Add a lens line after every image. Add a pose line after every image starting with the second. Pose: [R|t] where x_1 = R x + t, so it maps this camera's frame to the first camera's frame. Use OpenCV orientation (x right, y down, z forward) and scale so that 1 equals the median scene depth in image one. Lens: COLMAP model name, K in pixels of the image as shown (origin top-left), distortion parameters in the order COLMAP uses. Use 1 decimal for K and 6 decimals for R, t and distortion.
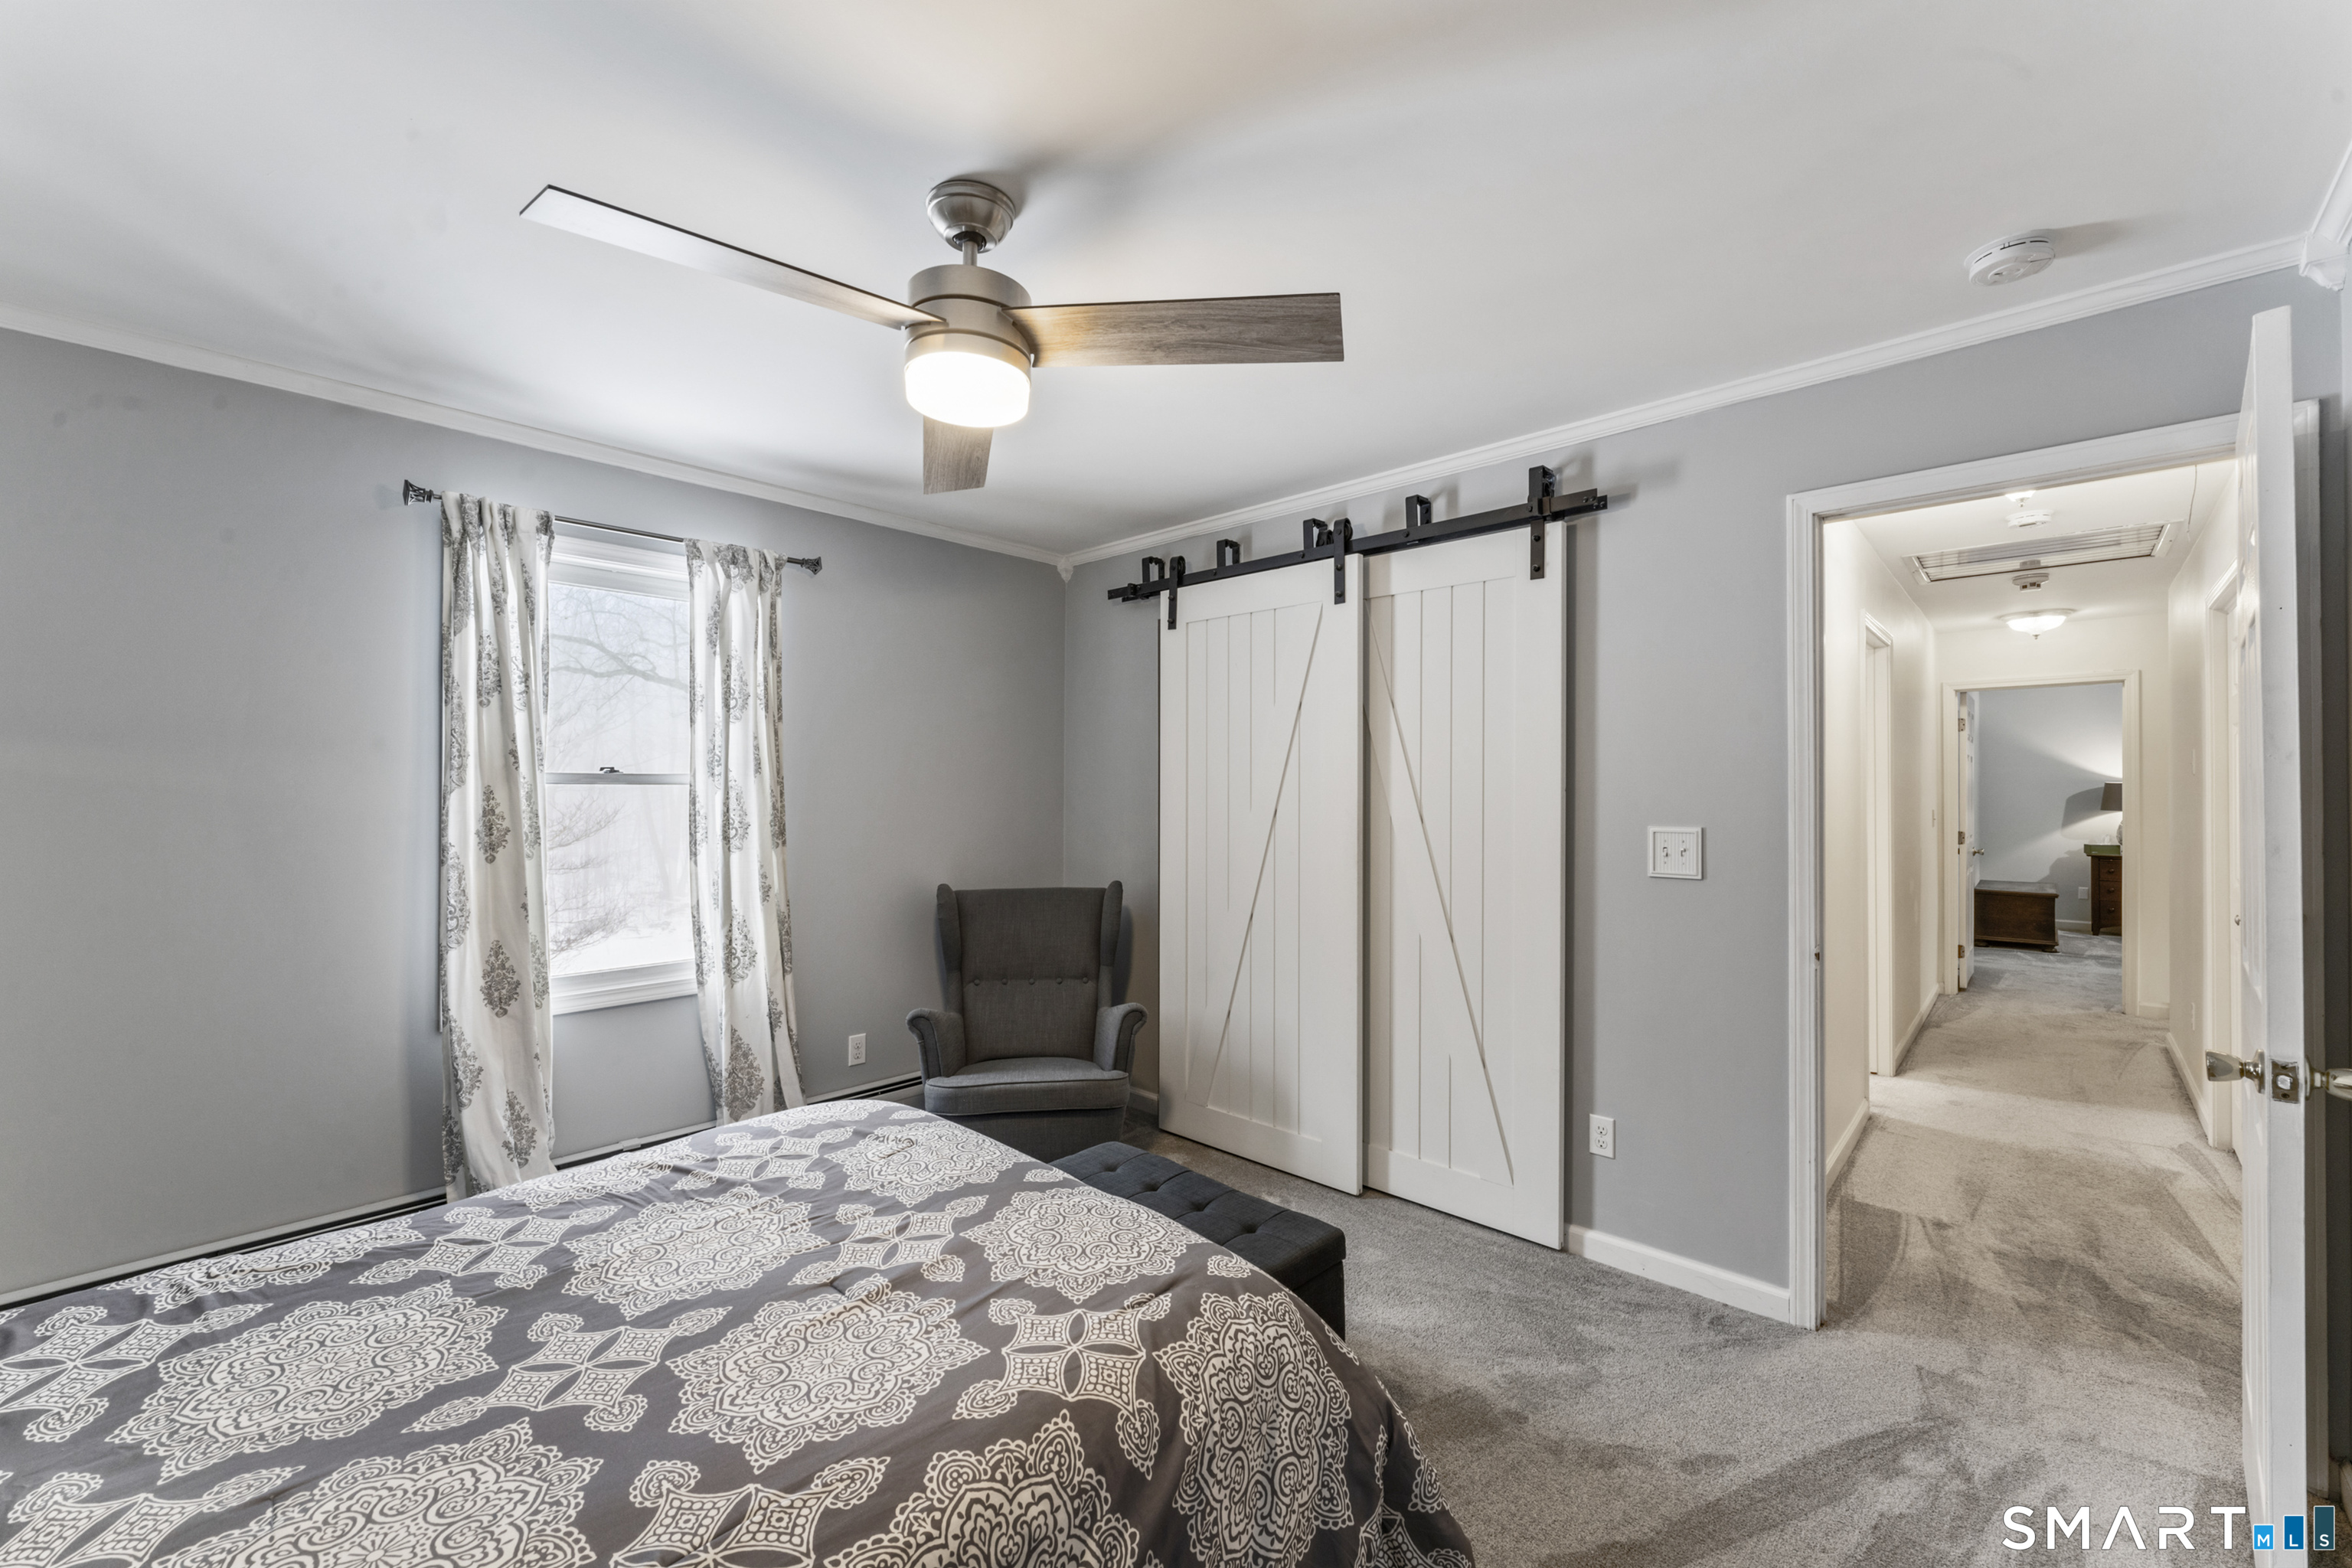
lens RADIAL K [[946.9, 0, 1176.8], [0, 946.9, 788.9], [0, 0, 1]] dist [-0.003498, -0.000352]
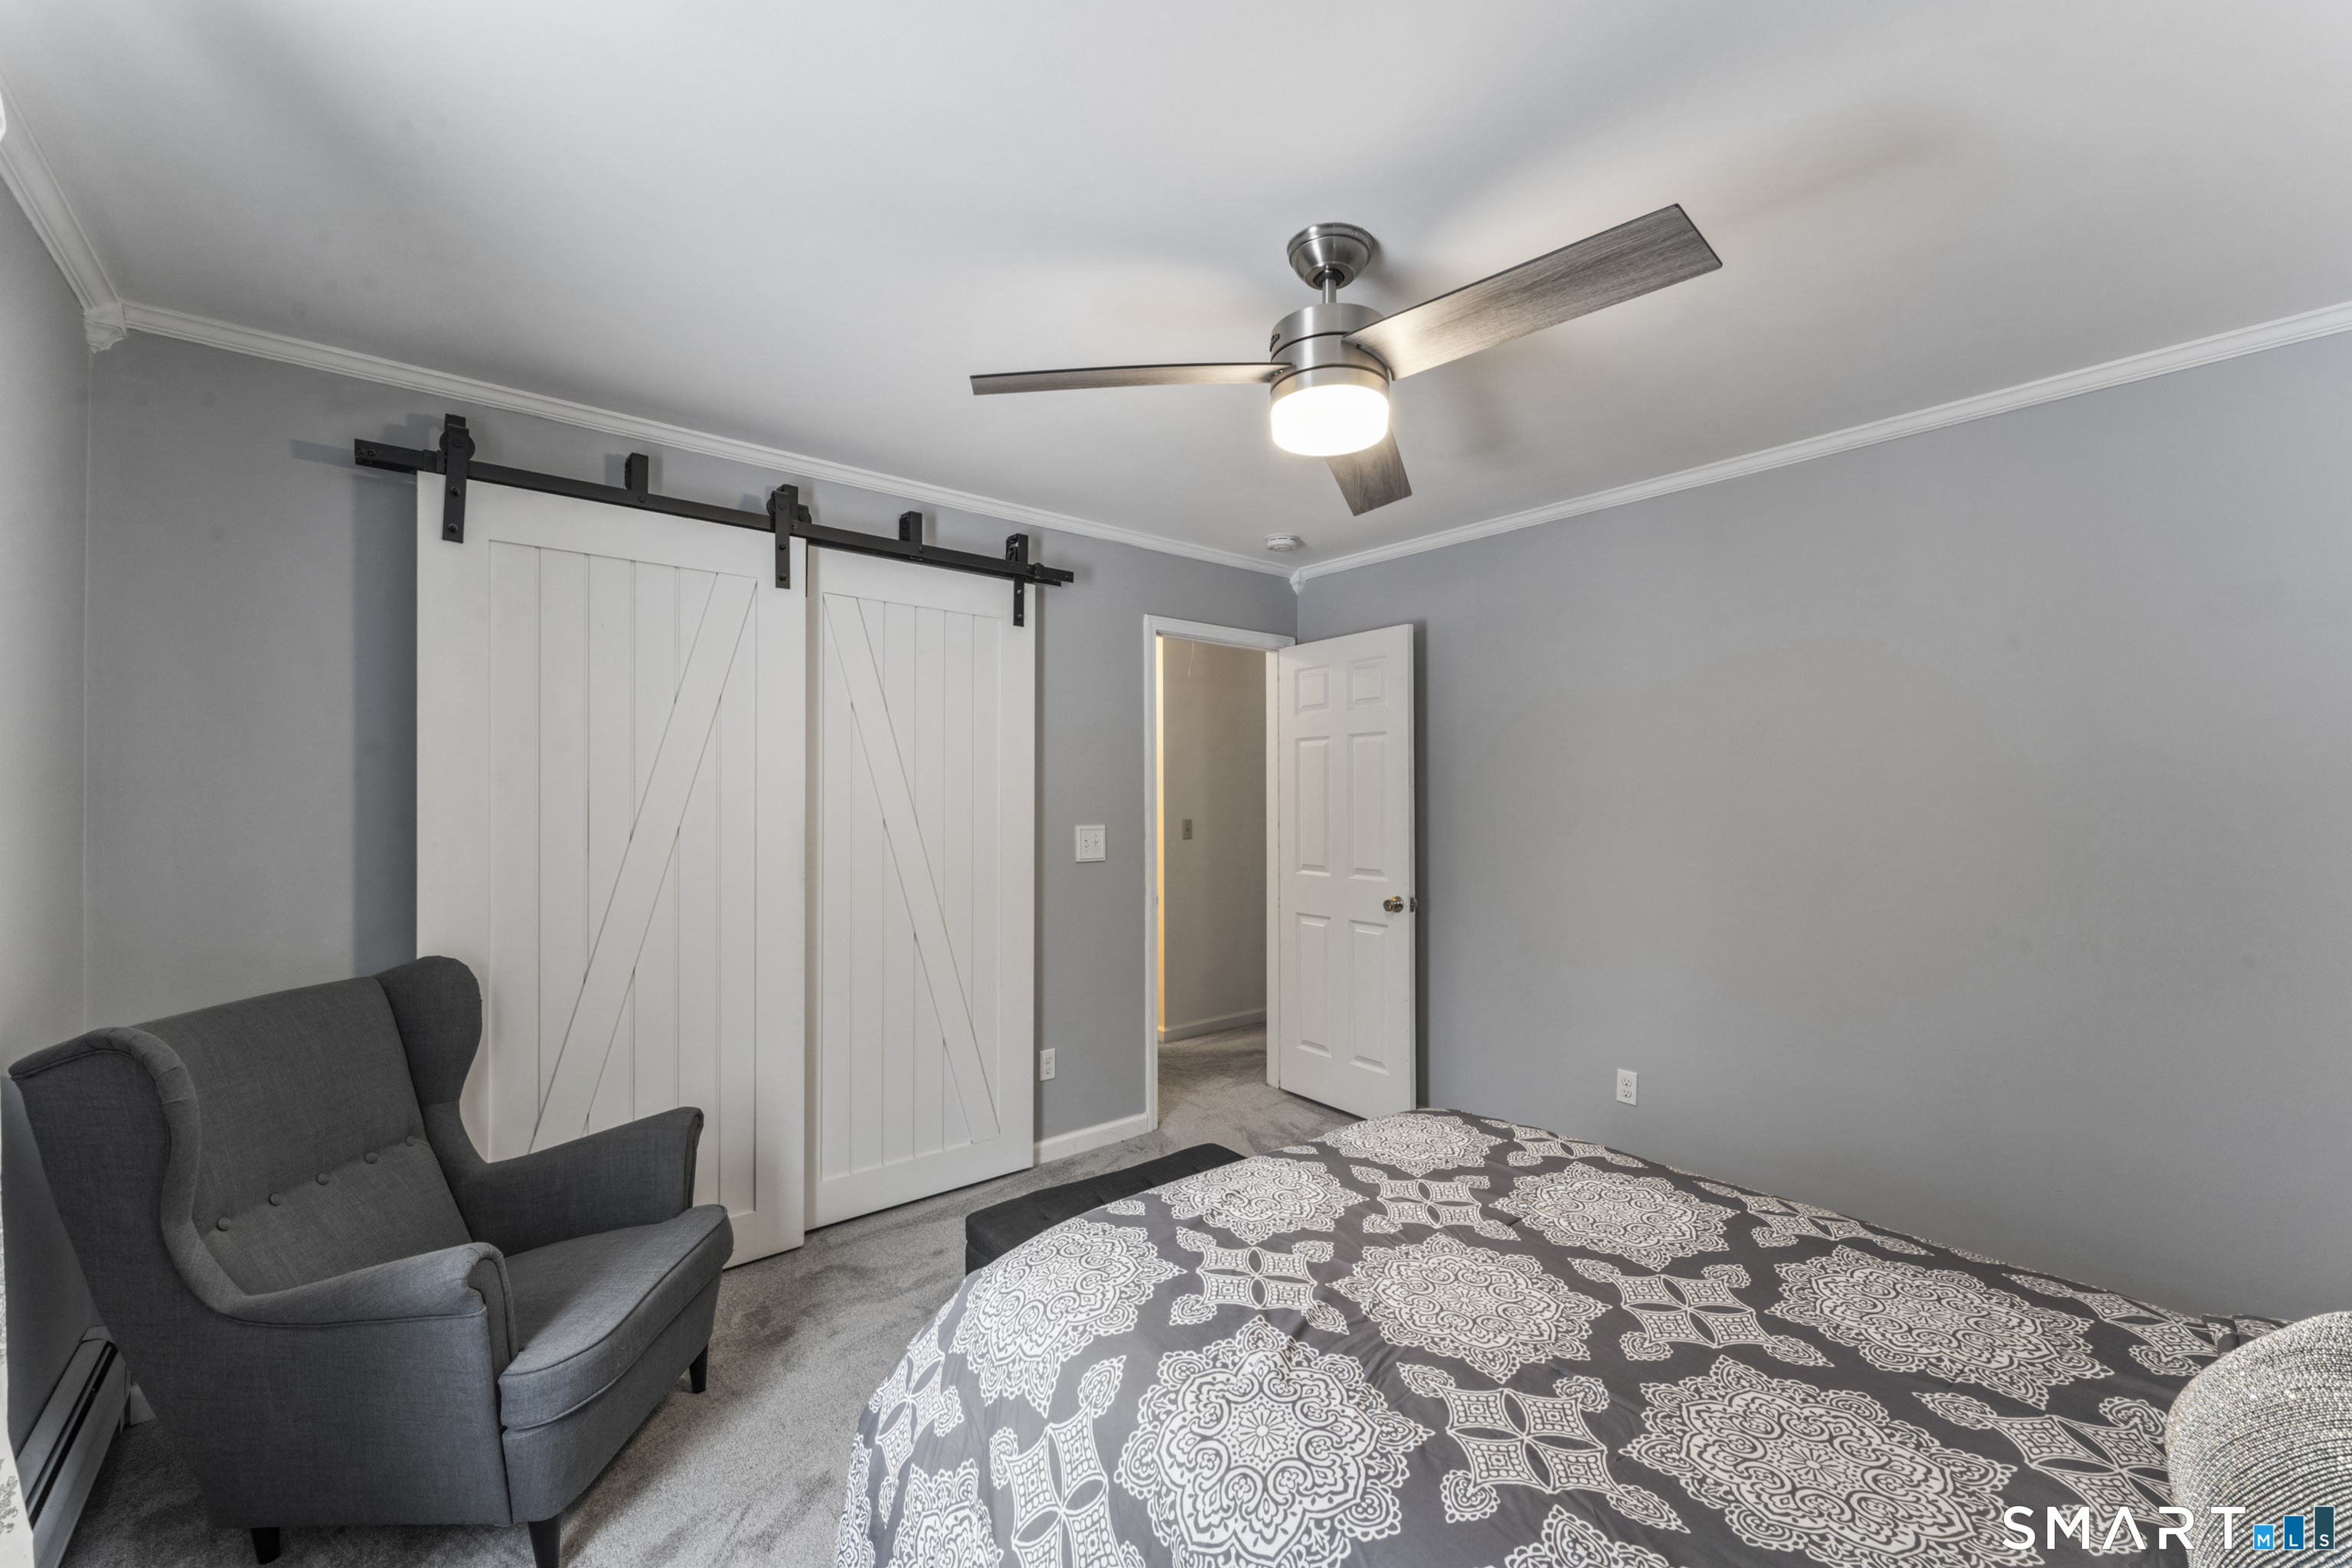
lens RADIAL K [[946.9, 0, 1183.4], [0, 946.9, 794.7], [0, 0, 1]] dist [-0.003498, -0.000352]
pose [[0.115242, 0.001843, 0.993336, -0.878339], [0.001548, 0.999997, -0.002034, -0.001583], [-0.993336, 0.001772, 0.115239, 0.707860]]
